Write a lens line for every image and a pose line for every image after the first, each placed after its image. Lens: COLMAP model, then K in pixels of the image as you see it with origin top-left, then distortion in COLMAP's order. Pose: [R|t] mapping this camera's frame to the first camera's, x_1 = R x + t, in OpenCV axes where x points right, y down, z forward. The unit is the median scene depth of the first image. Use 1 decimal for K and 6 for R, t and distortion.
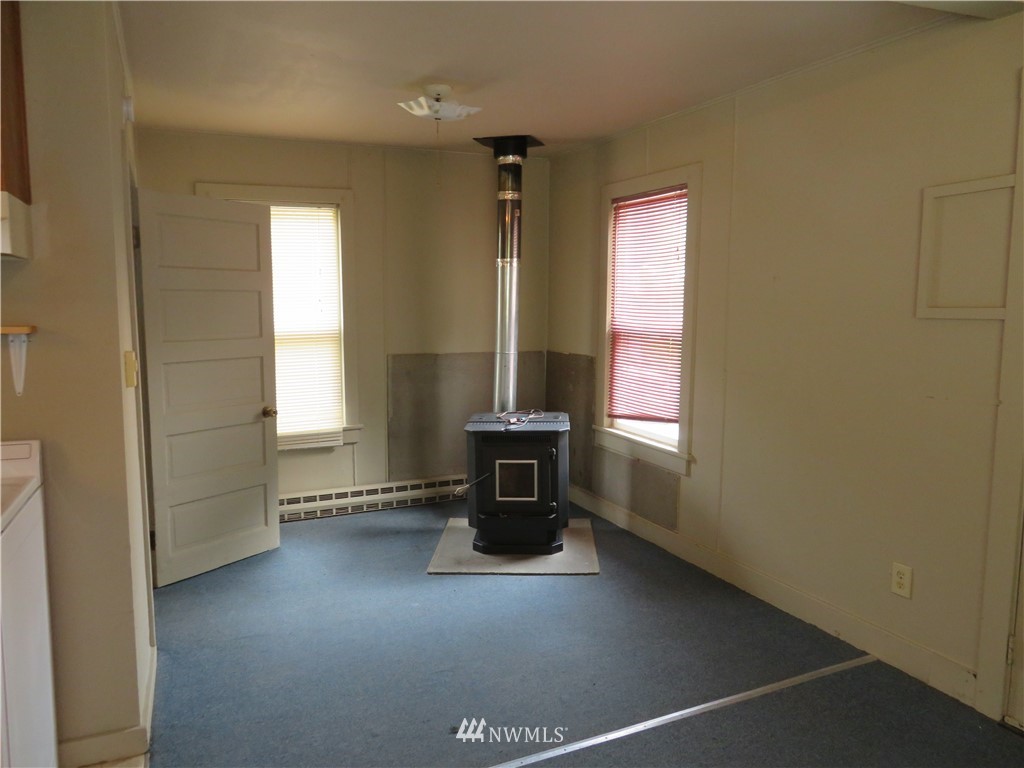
lens RADIAL K [[734.8, 0, 509.3], [0, 734.8, 390.1], [0, 0, 1]] dist [-0.005466, 0.001197]
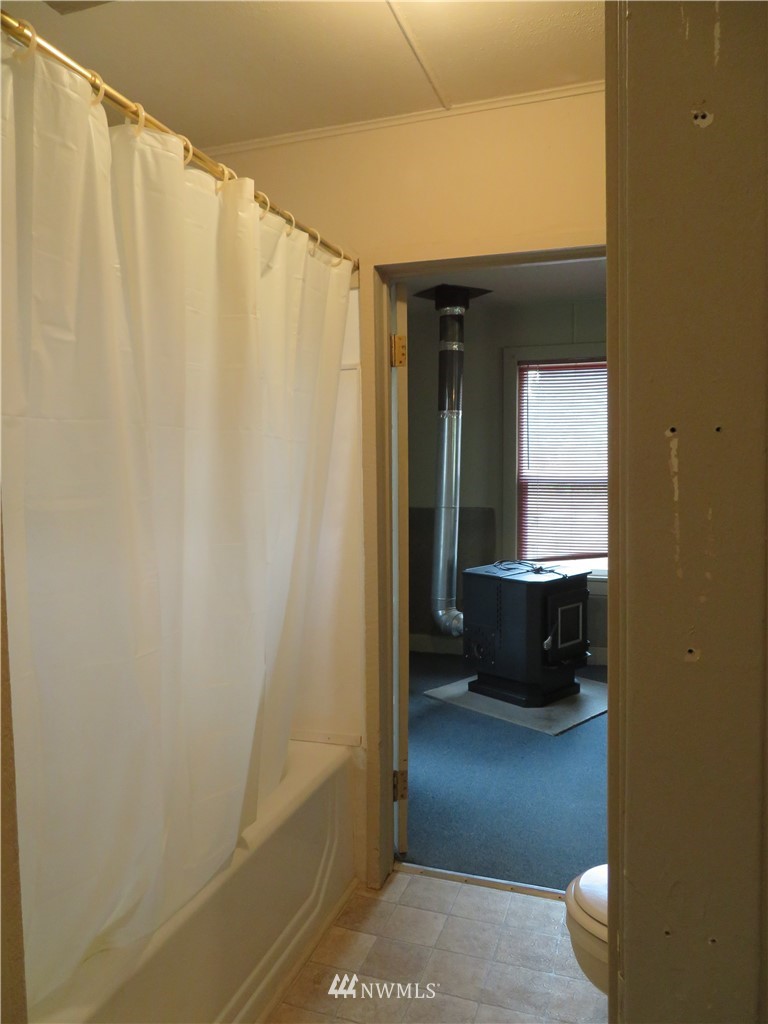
lens RADIAL K [[734.8, 0, 387.4], [0, 734.8, 507.0], [0, 0, 1]] dist [-0.005466, 0.001197]
pose [[0.673889, -0.040141, 0.737741, -0.854524], [0.101881, 0.994033, -0.038977, -0.023614], [-0.731774, 0.101428, 0.673958, 0.456214]]
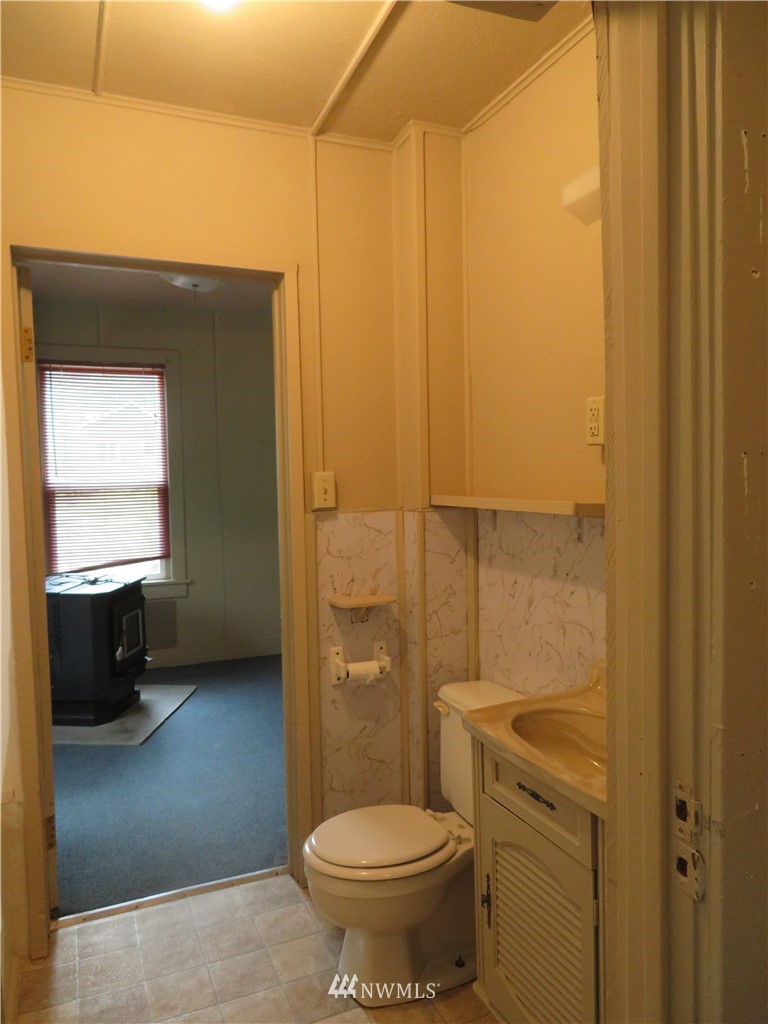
lens RADIAL K [[734.8, 0, 382.6], [0, 734.8, 507.5], [0, 0, 1]] dist [-0.005466, 0.001197]
pose [[-0.007156, -0.052690, 0.998585, -0.934890], [0.147457, 0.987638, 0.053169, -0.046344], [-0.989043, 0.147629, 0.000702, 0.600404]]
